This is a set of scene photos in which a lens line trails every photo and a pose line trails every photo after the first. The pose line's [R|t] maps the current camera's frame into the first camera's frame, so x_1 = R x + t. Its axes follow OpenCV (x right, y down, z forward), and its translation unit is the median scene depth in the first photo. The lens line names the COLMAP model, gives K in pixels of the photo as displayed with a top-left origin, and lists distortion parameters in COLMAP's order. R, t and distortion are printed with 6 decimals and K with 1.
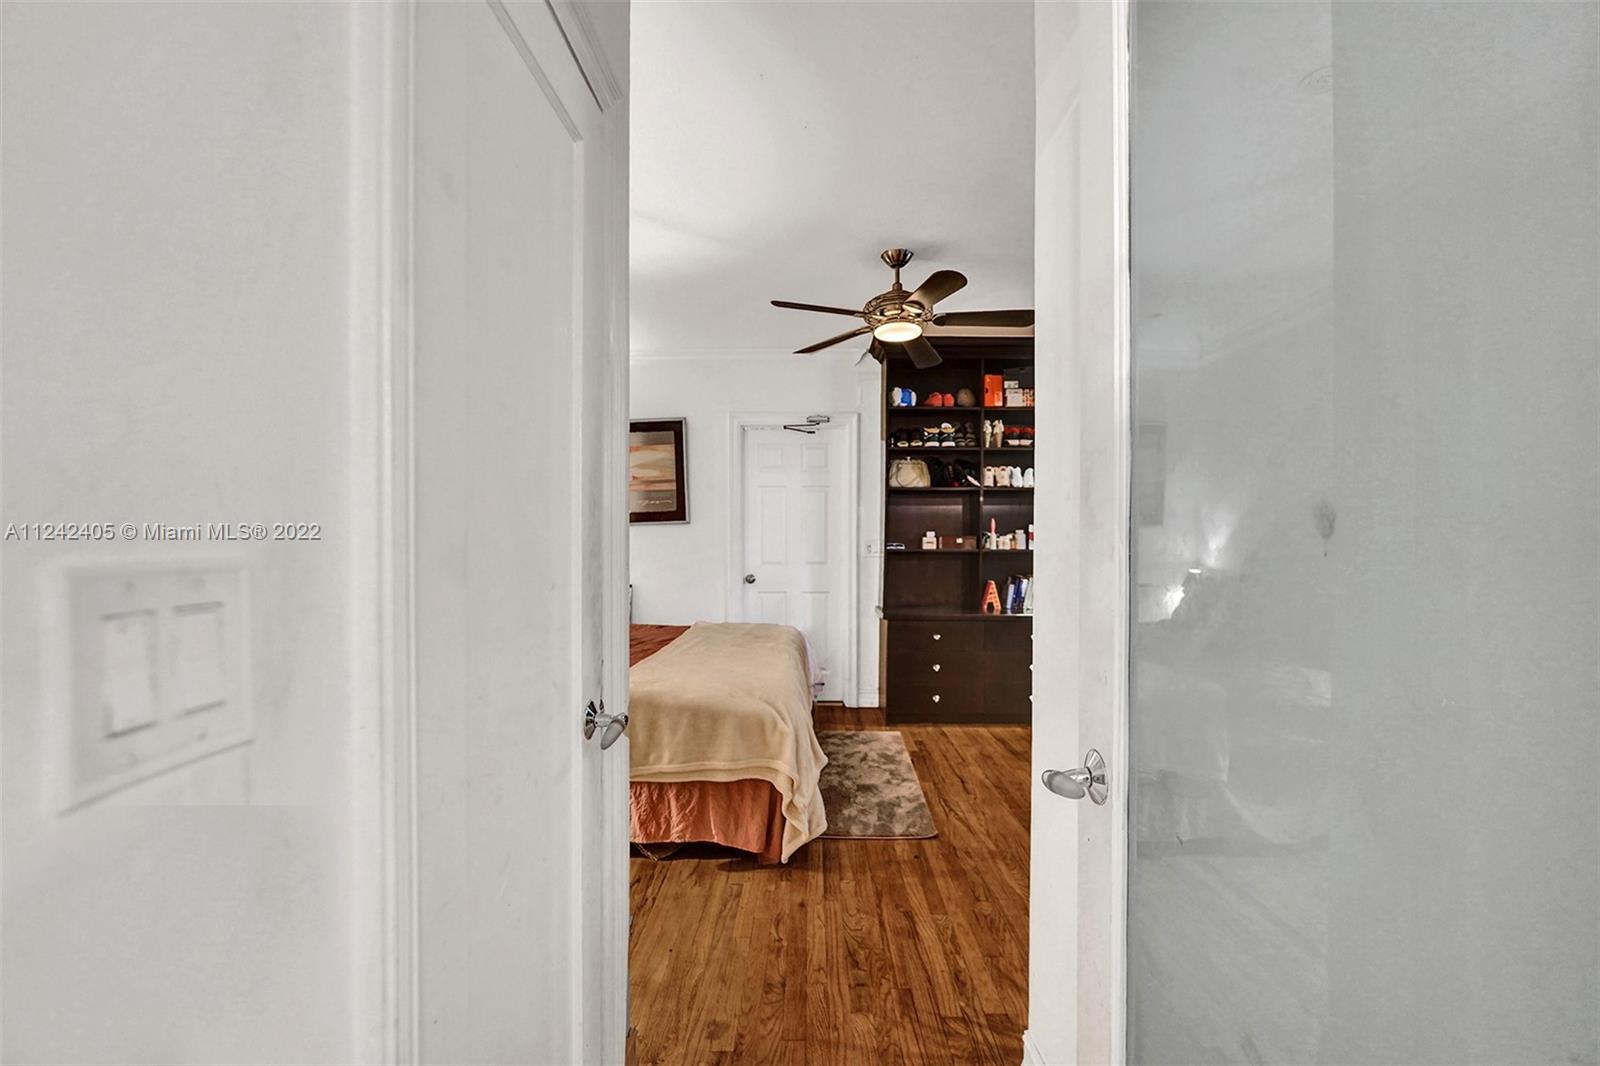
lens RADIAL K [[680.9, 0, 798.8], [0, 680.9, 539.4], [0, 0, 1]] dist [-0.028915, 0.003950]
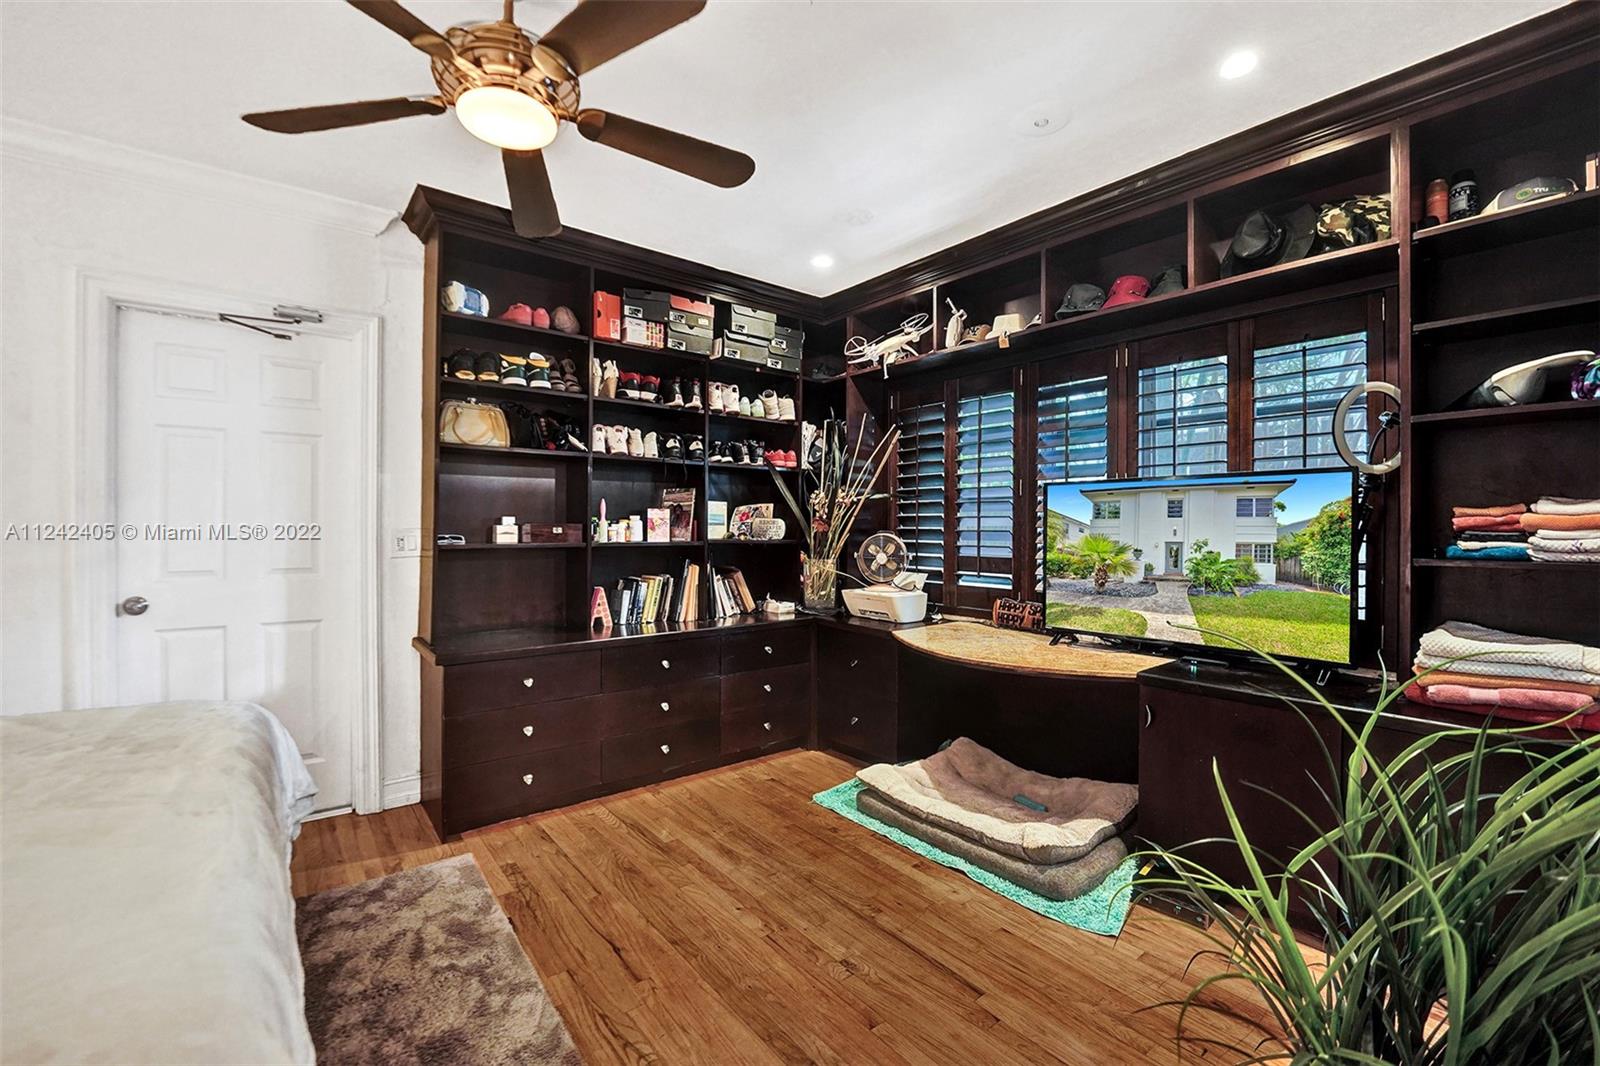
lens RADIAL K [[680.9, 0, 803.6], [0, 680.9, 530.5], [0, 0, 1]] dist [-0.028915, 0.003950]
pose [[0.772914, -0.001083, 0.634509, -0.000045], [-0.007796, 0.999907, 0.011203, -0.007444], [-0.634462, -0.013606, 0.772834, 0.325628]]
